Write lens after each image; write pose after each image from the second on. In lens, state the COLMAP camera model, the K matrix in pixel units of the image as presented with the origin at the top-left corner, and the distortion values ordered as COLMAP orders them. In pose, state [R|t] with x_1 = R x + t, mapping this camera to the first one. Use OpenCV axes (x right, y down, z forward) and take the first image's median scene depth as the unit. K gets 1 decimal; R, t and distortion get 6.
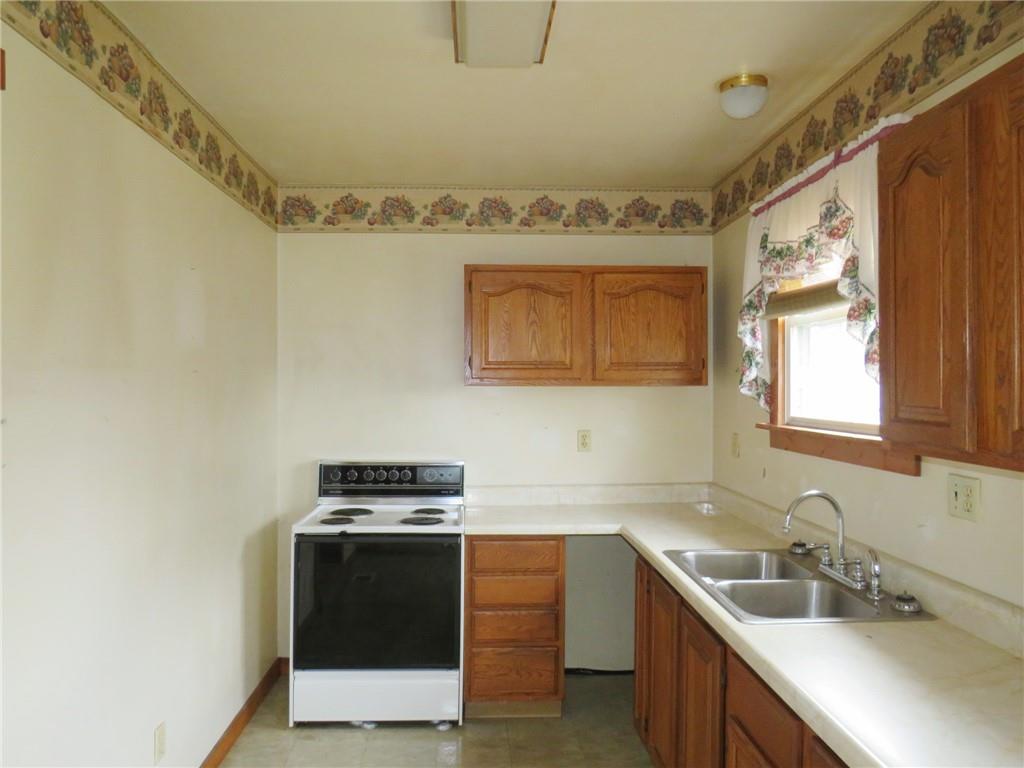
lens RADIAL K [[730.7, 0, 510.4], [0, 730.7, 384.5], [0, 0, 1]] dist [-0.020748, 0.000902]
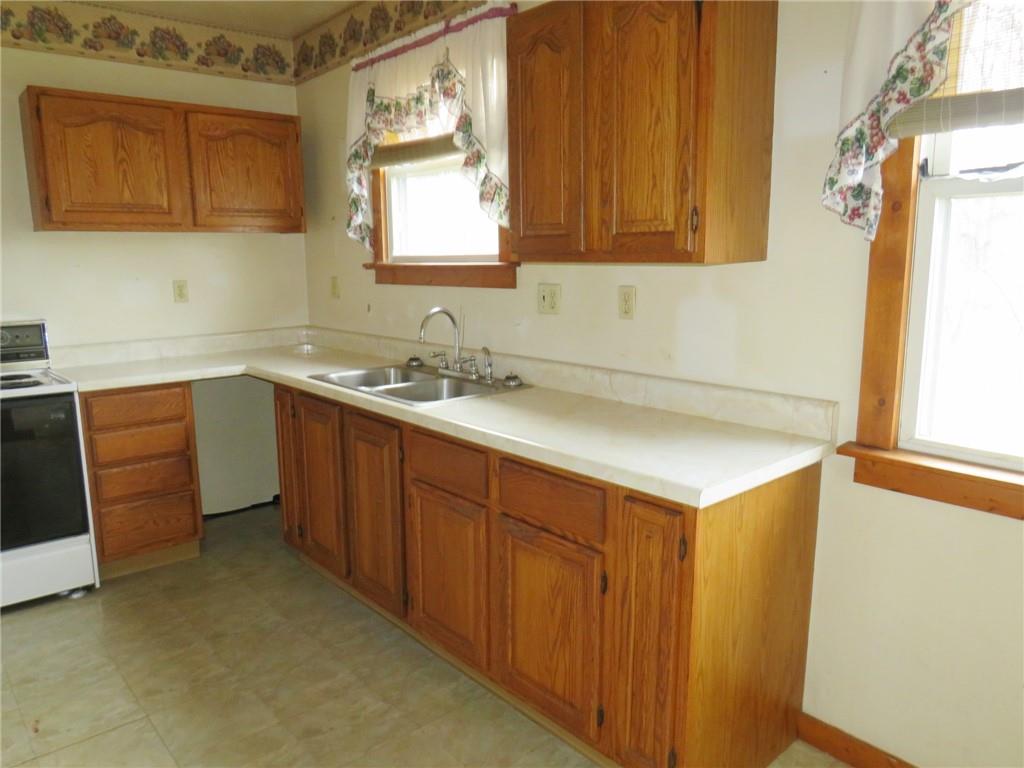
lens RADIAL K [[730.7, 0, 512.4], [0, 730.7, 382.8], [0, 0, 1]] dist [-0.020748, 0.000902]
pose [[0.783992, -0.114761, 0.610070, -0.189927], [0.011476, 0.985275, 0.170594, 0.044090], [-0.620664, -0.126743, 0.773765, -0.046853]]
